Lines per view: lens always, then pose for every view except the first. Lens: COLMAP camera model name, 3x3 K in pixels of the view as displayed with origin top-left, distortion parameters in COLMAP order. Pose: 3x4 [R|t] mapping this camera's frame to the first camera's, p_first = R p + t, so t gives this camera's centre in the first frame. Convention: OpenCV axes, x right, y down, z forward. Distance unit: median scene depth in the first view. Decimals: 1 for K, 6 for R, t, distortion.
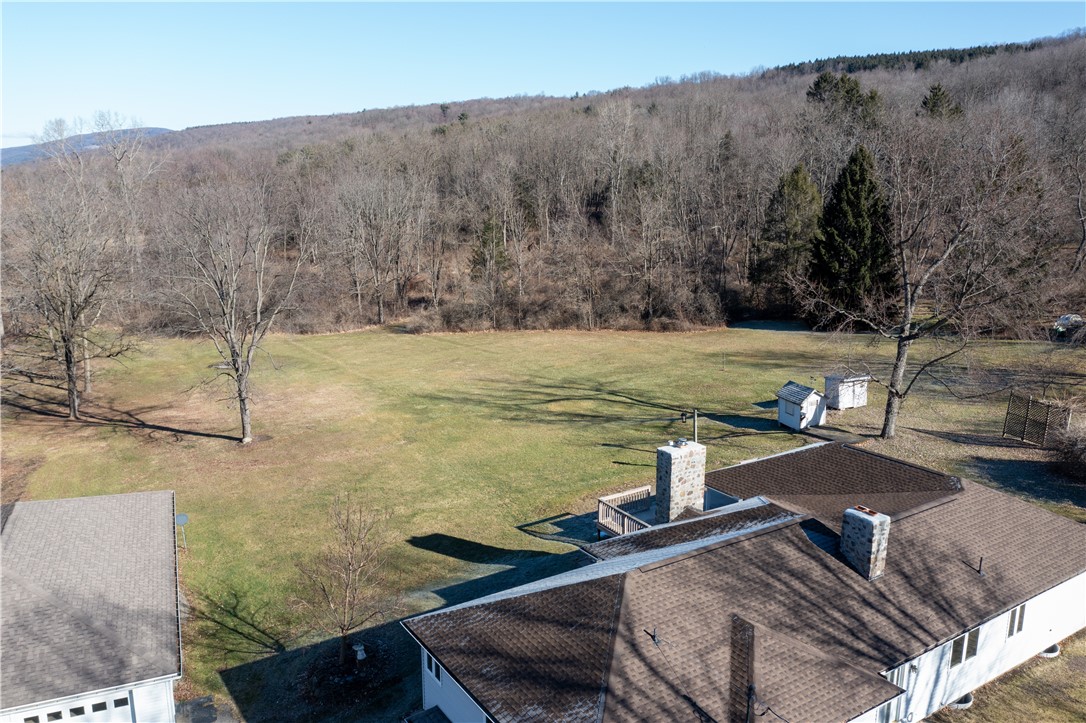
lens RADIAL K [[866.7, 0, 545.7], [0, 866.7, 358.0], [0, 0, 1]] dist [-0.010414, 0.003149]
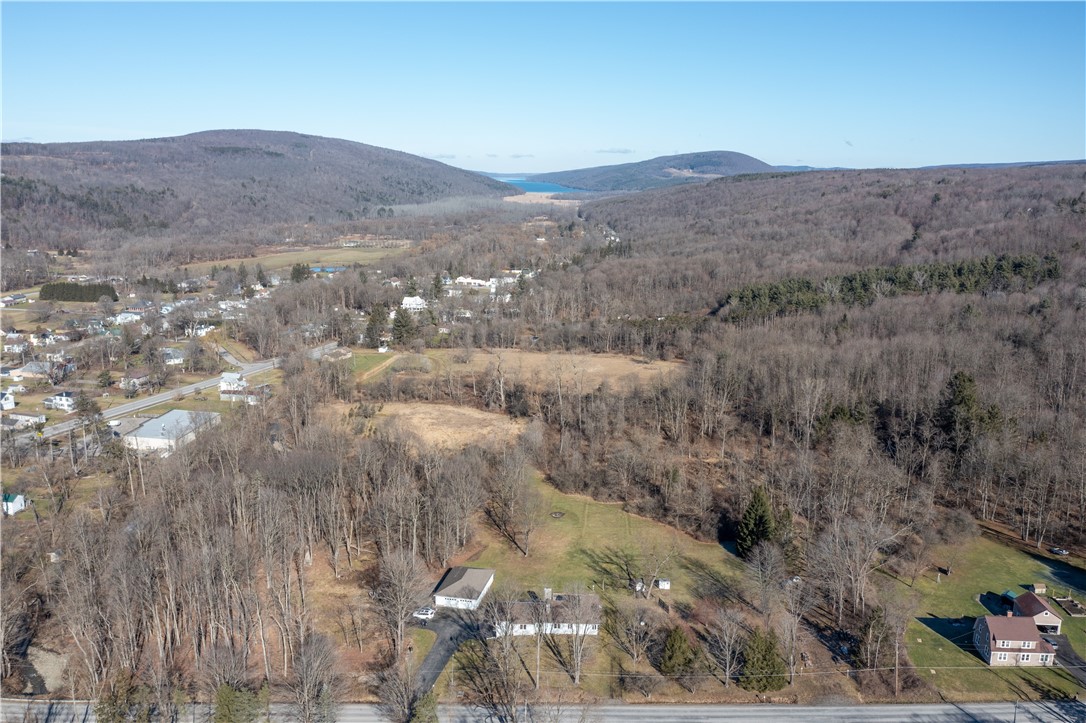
lens RADIAL K [[866.7, 0, 542.7], [0, 866.7, 357.2], [0, 0, 1]] dist [-0.010414, 0.003149]
pose [[0.812989, 0.126389, -0.568397, 1.578725], [-0.132727, 0.990685, 0.030447, -0.793929], [0.566950, 0.050688, 0.822191, -1.943012]]
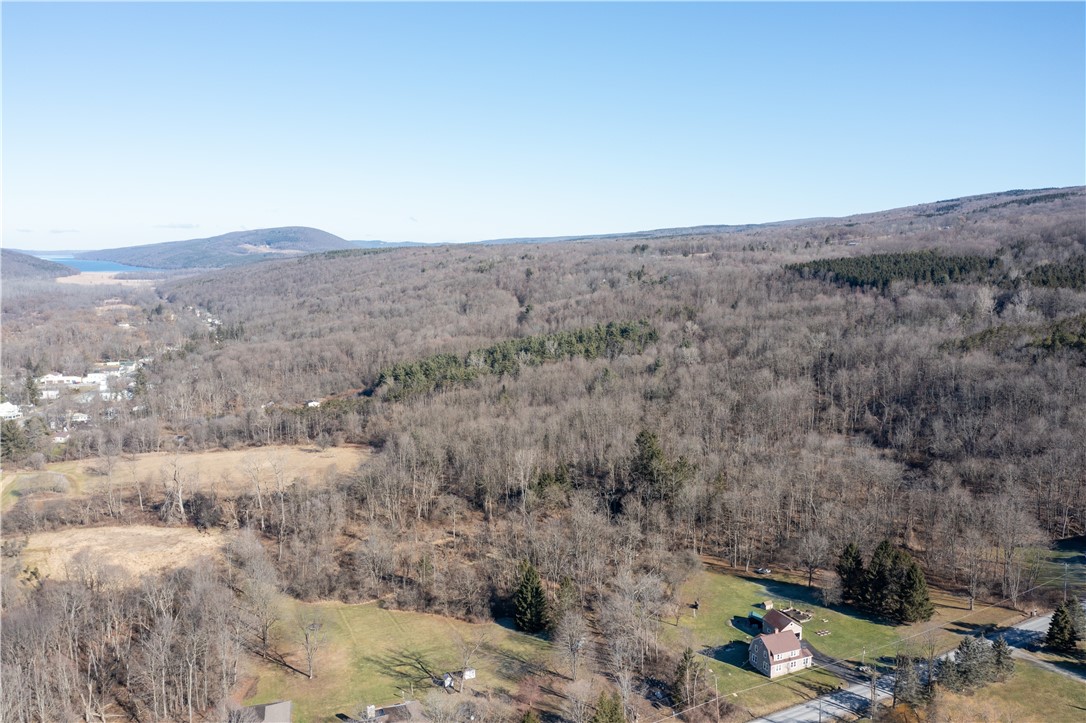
lens RADIAL K [[866.7, 0, 544.3], [0, 866.7, 363.2], [0, 0, 1]] dist [-0.010414, 0.003149]
pose [[0.990010, 0.016619, -0.140012, 0.968704], [-0.028673, 0.996009, -0.084524, -0.811120], [0.138049, 0.087694, 0.986536, -2.242170]]
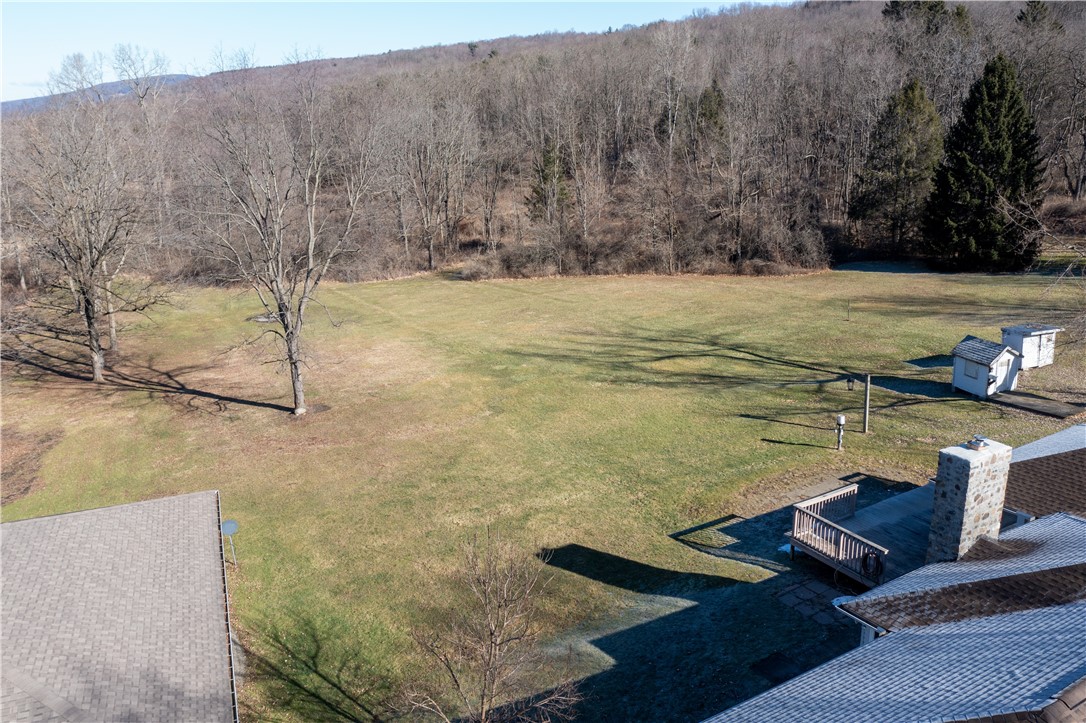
lens RADIAL K [[866.7, 0, 544.8], [0, 866.7, 358.6], [0, 0, 1]] dist [-0.010414, 0.003149]
pose [[0.999415, -0.006825, -0.033524, -0.067691], [0.008934, 0.997964, 0.063146, -0.004593], [0.033025, -0.063409, 0.997441, 0.150049]]
